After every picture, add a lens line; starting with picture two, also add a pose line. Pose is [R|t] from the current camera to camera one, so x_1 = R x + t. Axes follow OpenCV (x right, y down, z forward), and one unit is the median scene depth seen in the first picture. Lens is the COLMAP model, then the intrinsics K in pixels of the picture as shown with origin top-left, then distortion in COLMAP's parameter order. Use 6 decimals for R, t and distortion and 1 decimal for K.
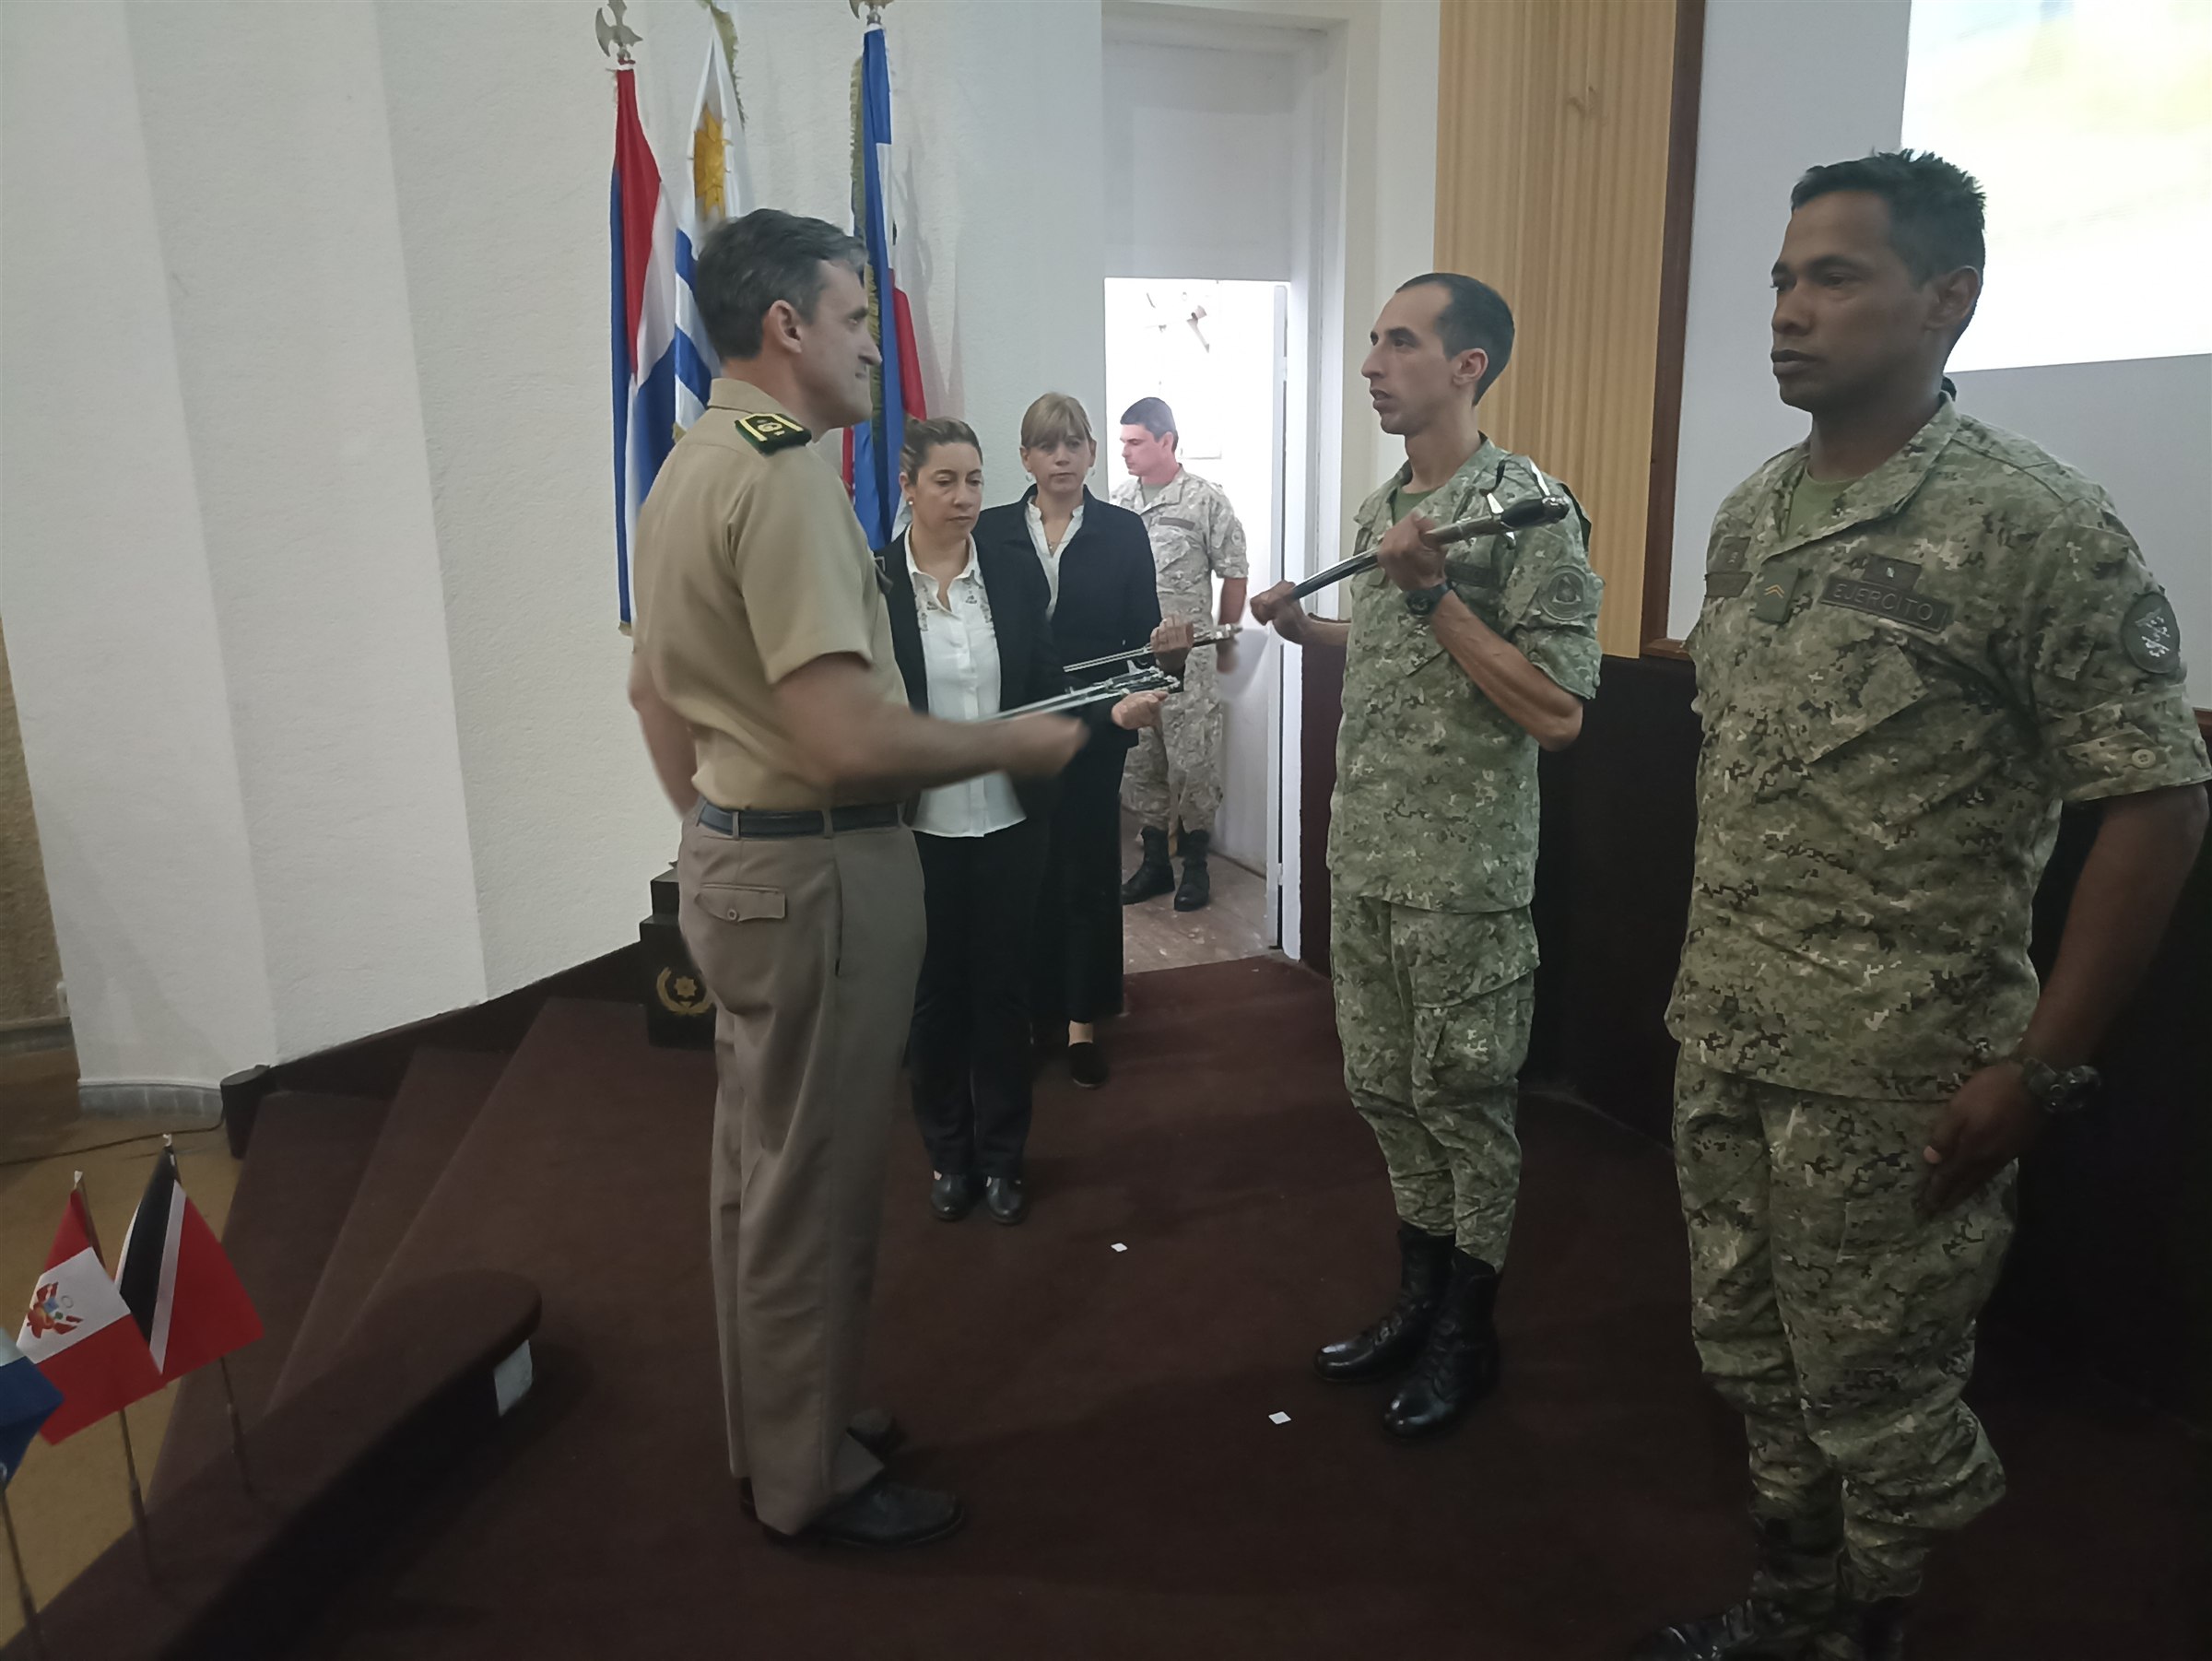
lens RADIAL K [[1644.9, 0, 1111.4], [0, 1644.9, 837.0], [0, 0, 1]] dist [0.016799, -0.013091]
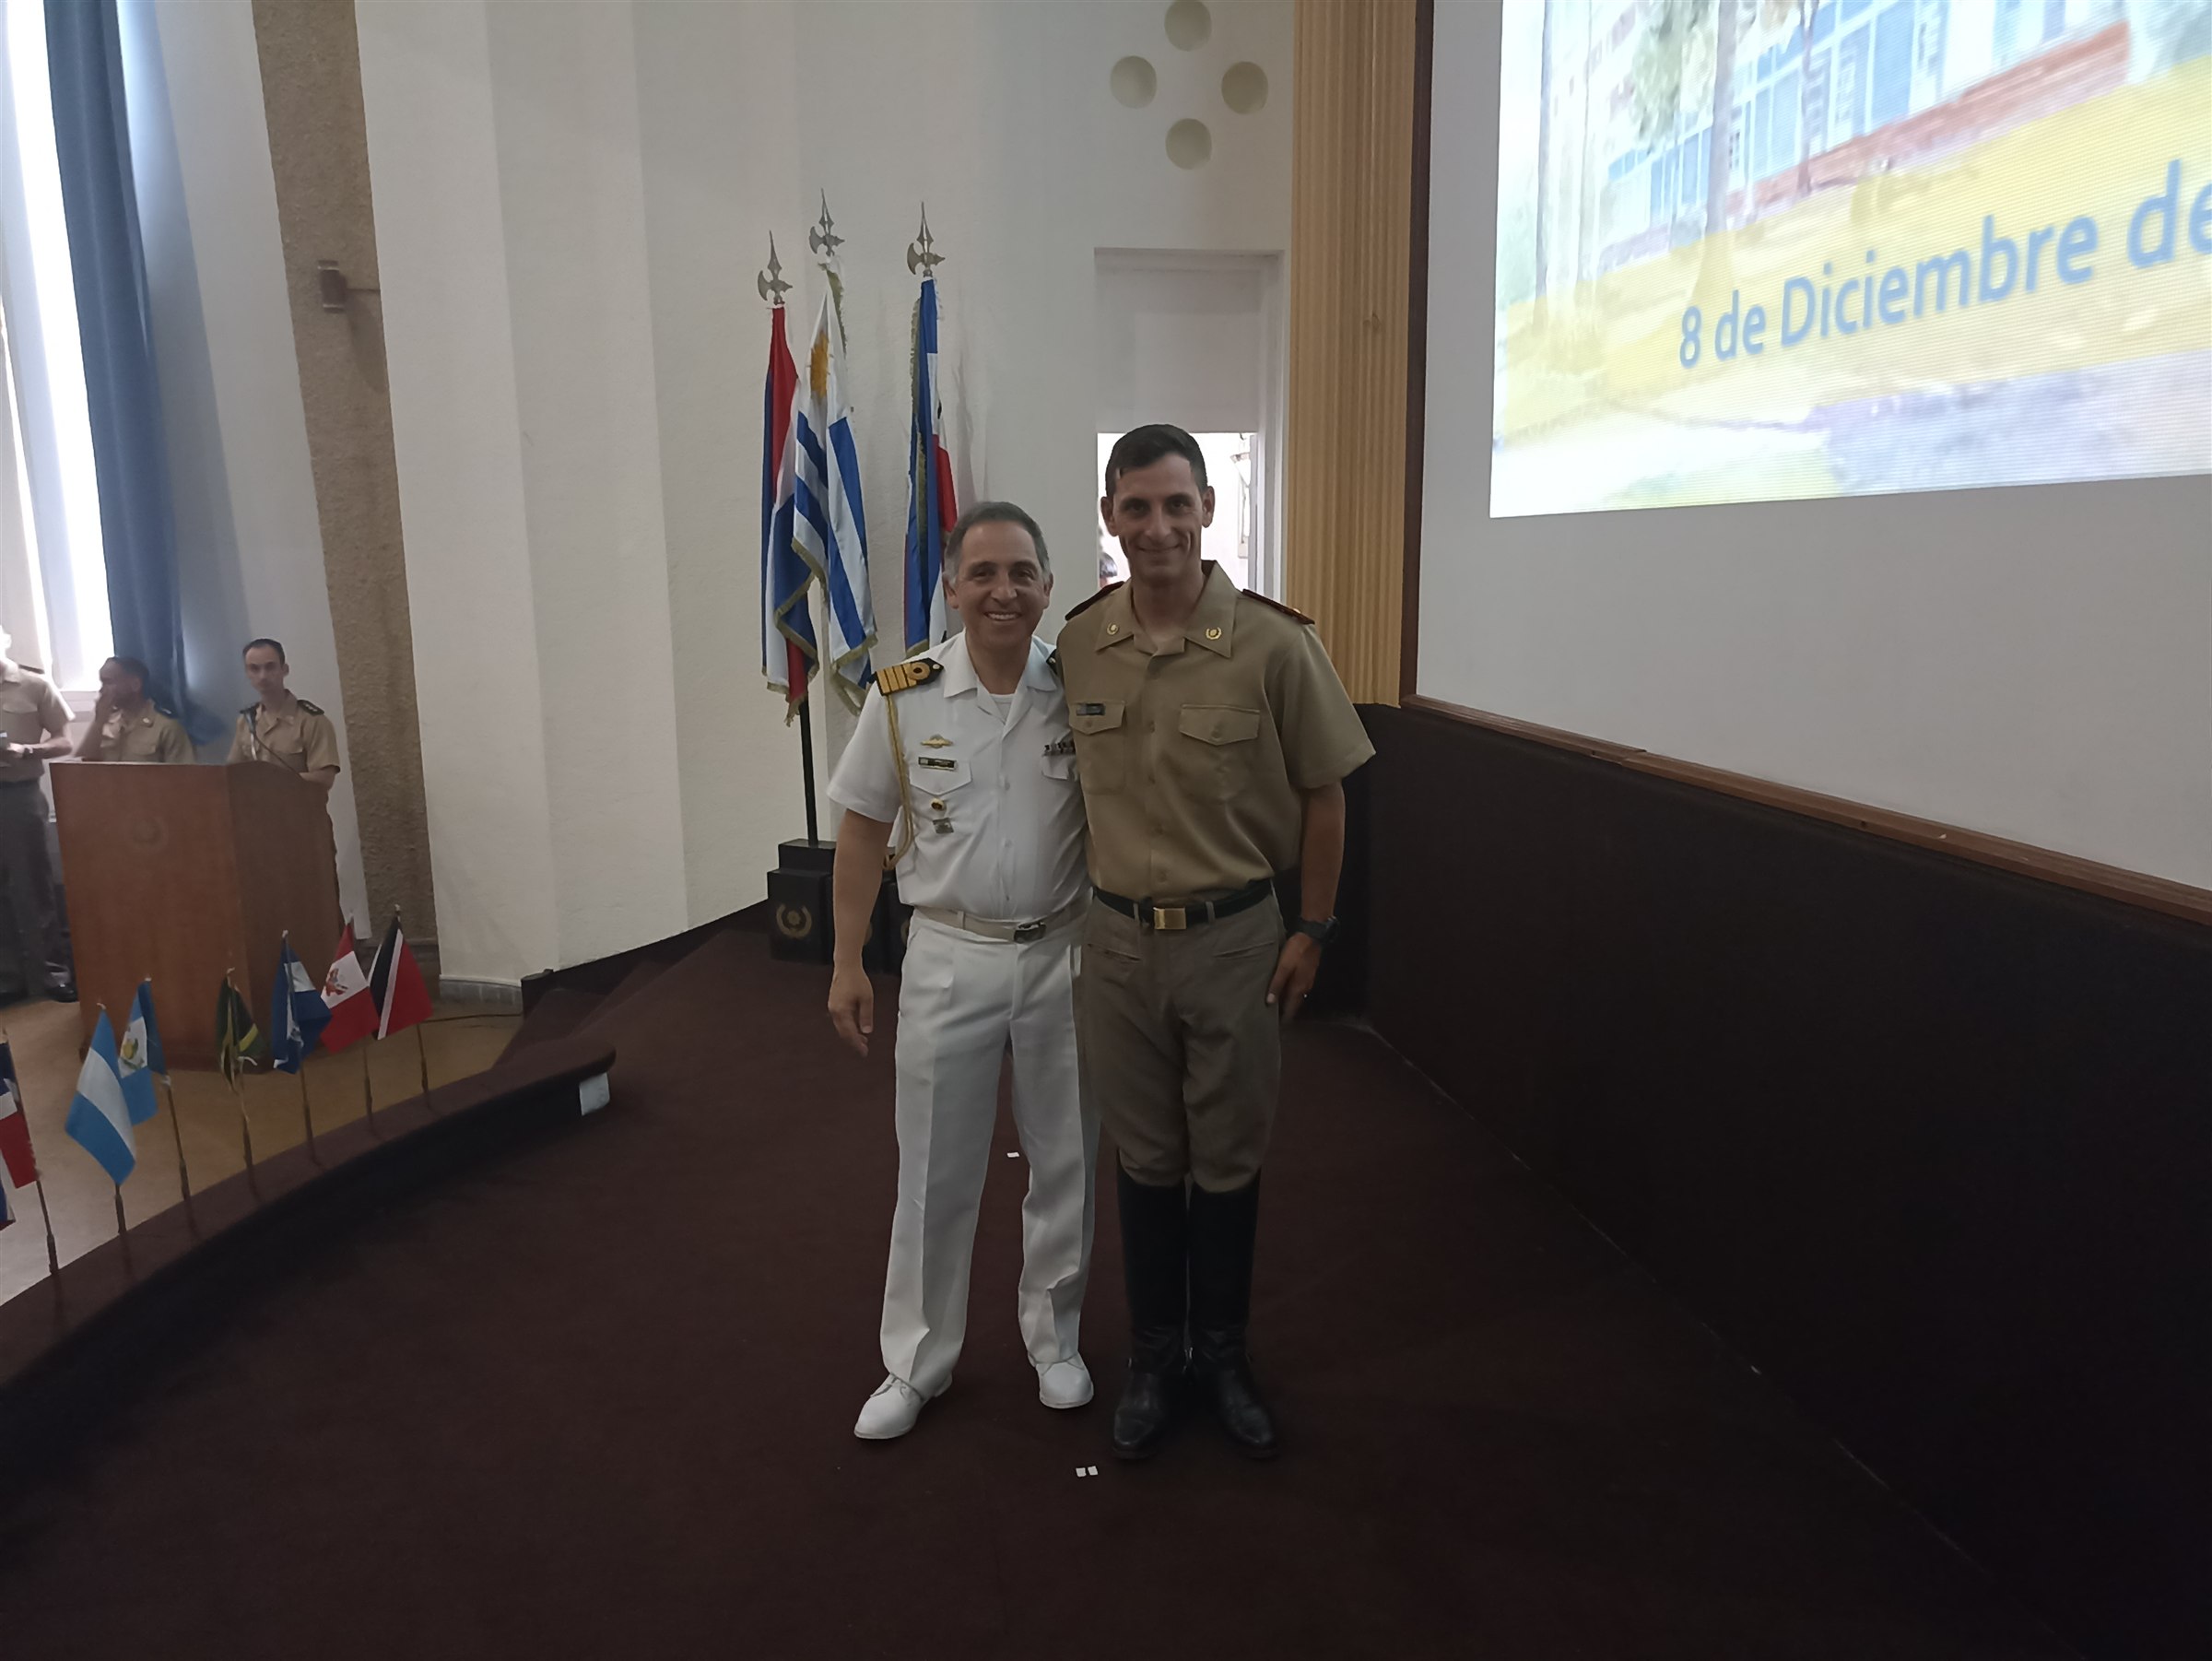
lens RADIAL K [[1644.9, 0, 1121.6], [0, 1644.9, 838.6], [0, 0, 1]] dist [0.016799, -0.013091]
pose [[0.973692, 0.048371, -0.222674, 0.361299], [-0.058668, 0.997481, -0.039860, 0.065676], [0.220185, 0.051875, 0.974078, -0.374955]]
